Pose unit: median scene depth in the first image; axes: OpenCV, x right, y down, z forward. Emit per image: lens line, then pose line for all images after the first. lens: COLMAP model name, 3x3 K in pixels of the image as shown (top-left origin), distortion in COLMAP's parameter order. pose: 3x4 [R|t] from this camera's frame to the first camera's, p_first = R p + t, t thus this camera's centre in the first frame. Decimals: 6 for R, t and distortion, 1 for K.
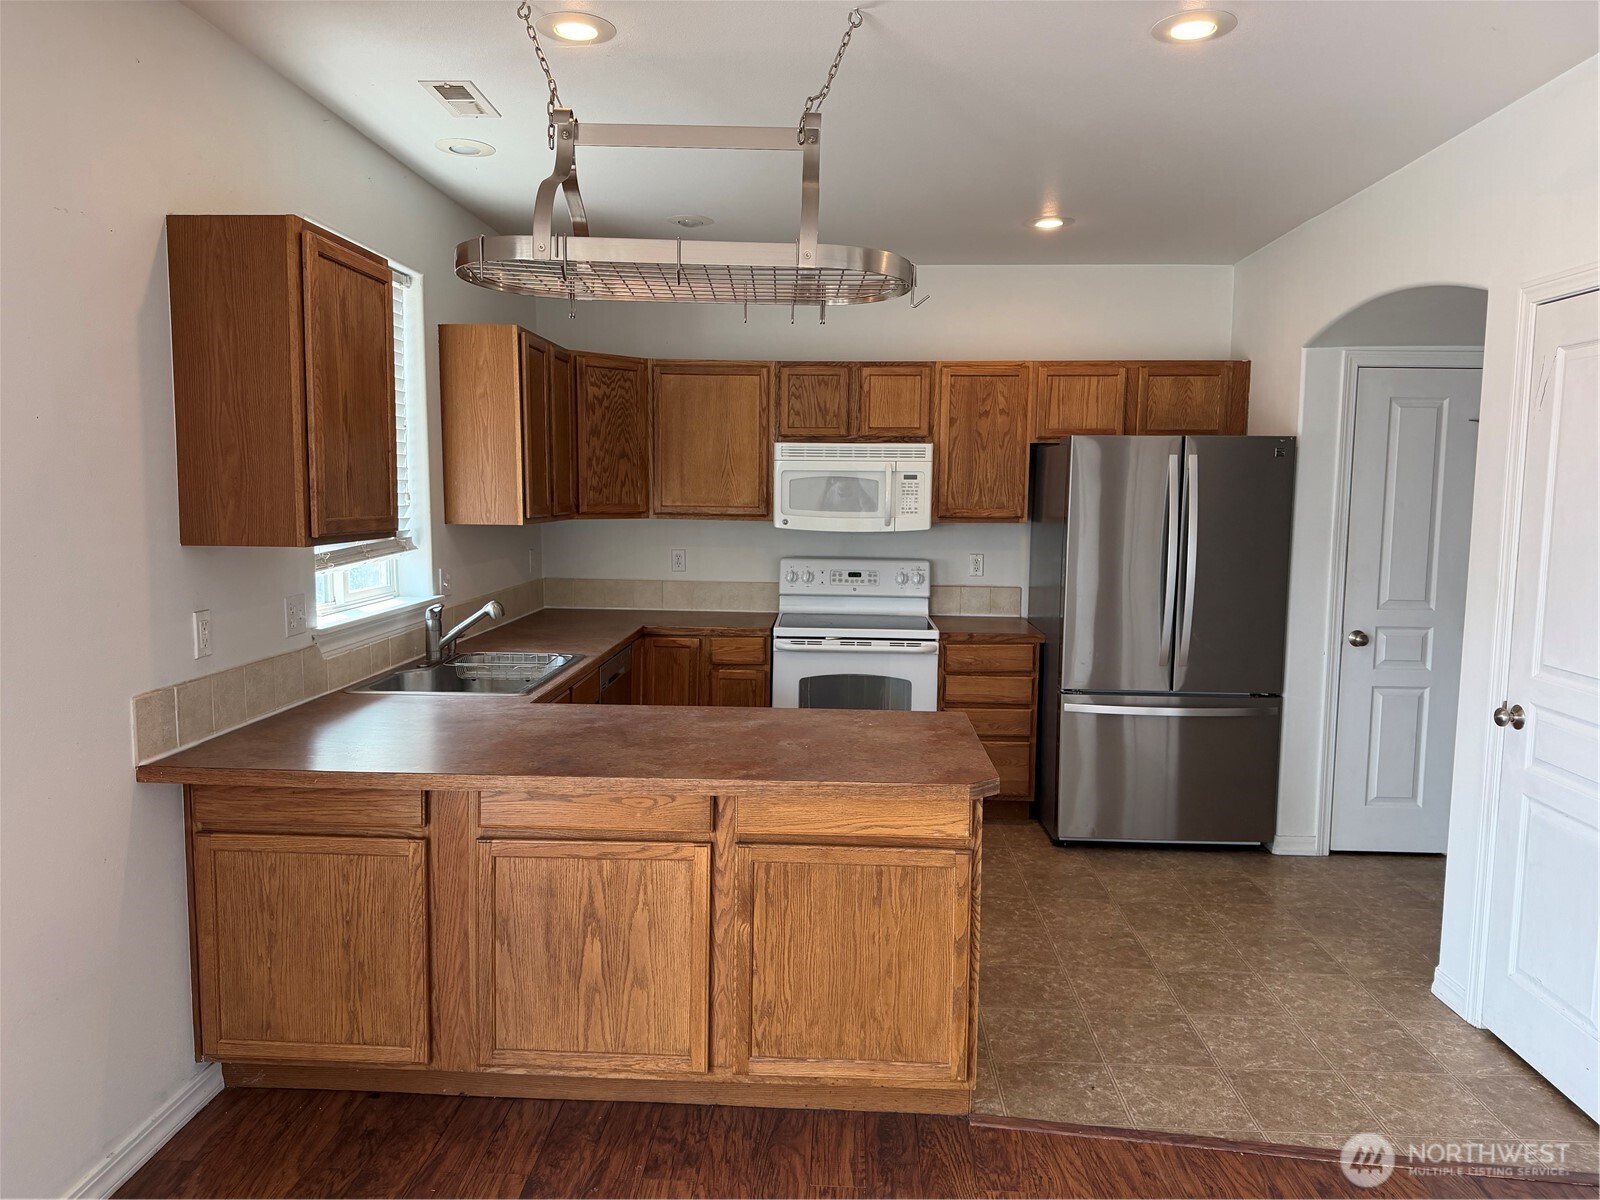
lens RADIAL K [[1132.0, 0, 800.4], [0, 1132.0, 605.1], [0, 0, 1]] dist [0.021282, -0.017432]
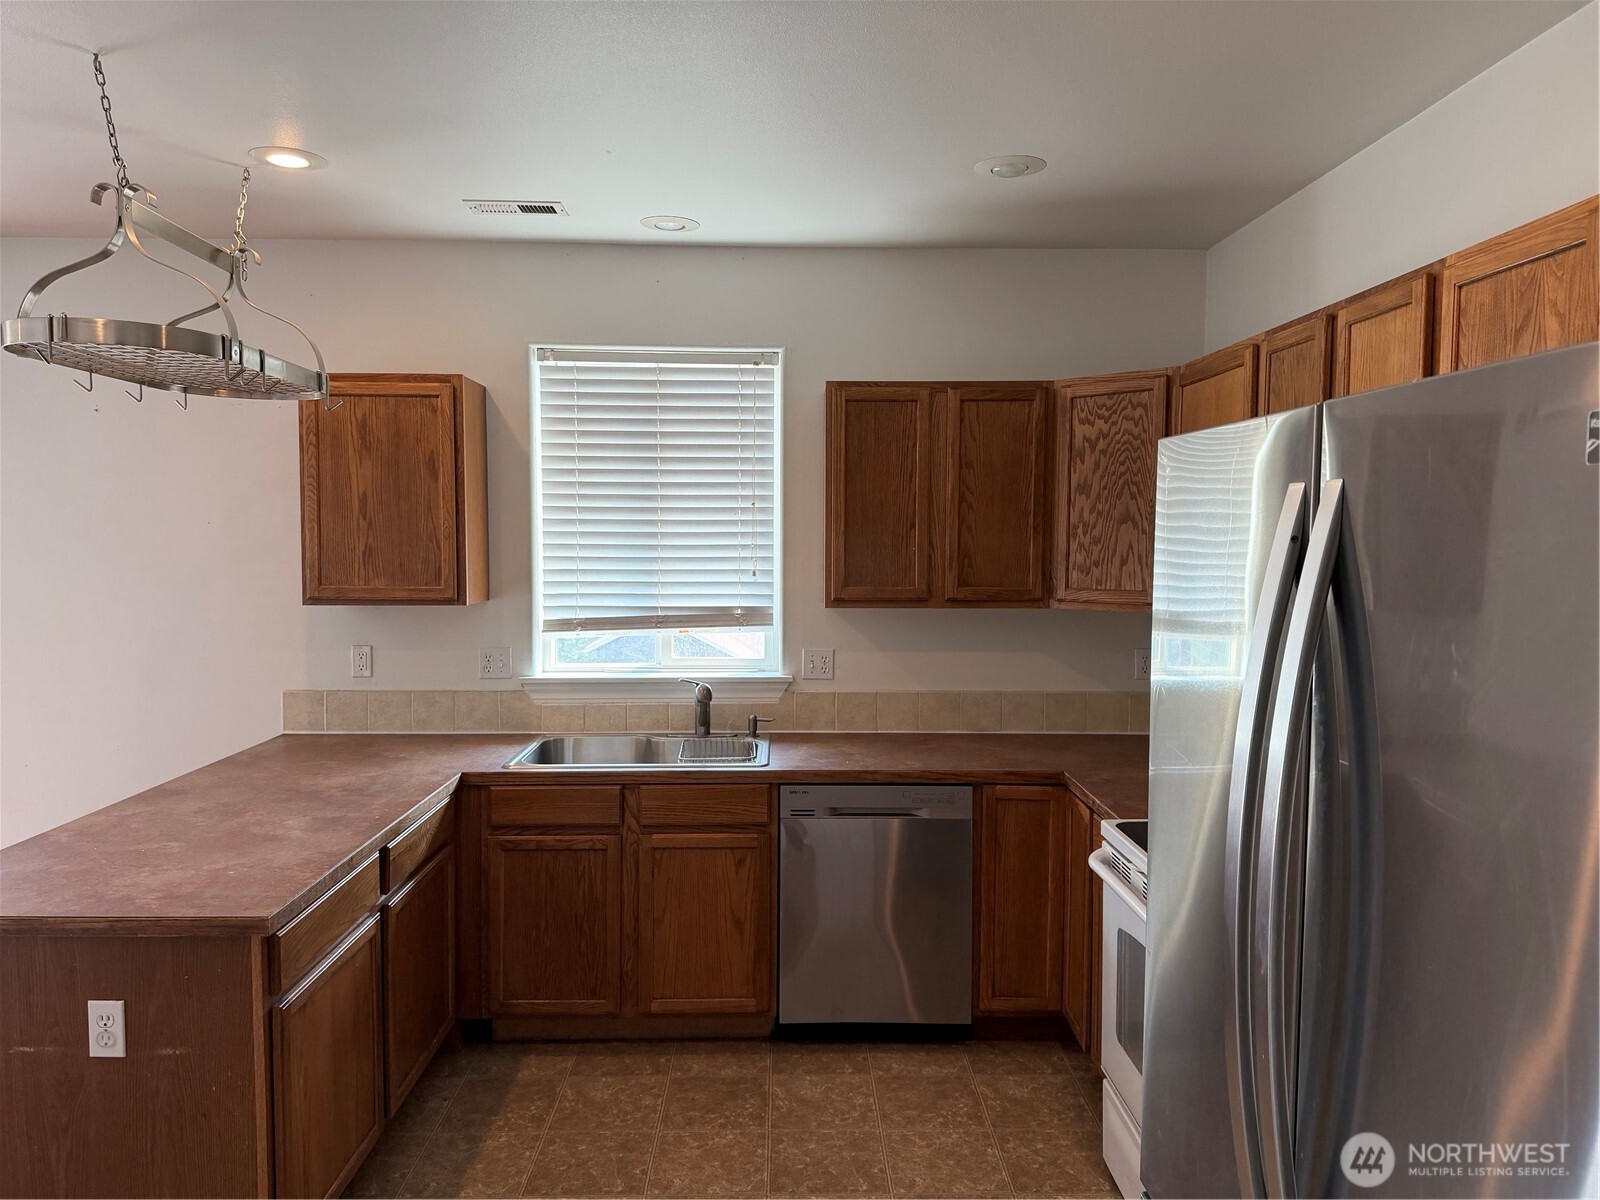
lens RADIAL K [[1132.0, 0, 798.0], [0, 1132.0, 609.1], [0, 0, 1]] dist [0.021282, -0.017432]
pose [[0.057169, 0.053913, -0.996908, 0.516082], [-0.106076, 0.993217, 0.047630, -0.091719], [0.992713, 0.103025, 0.062500, 0.781717]]
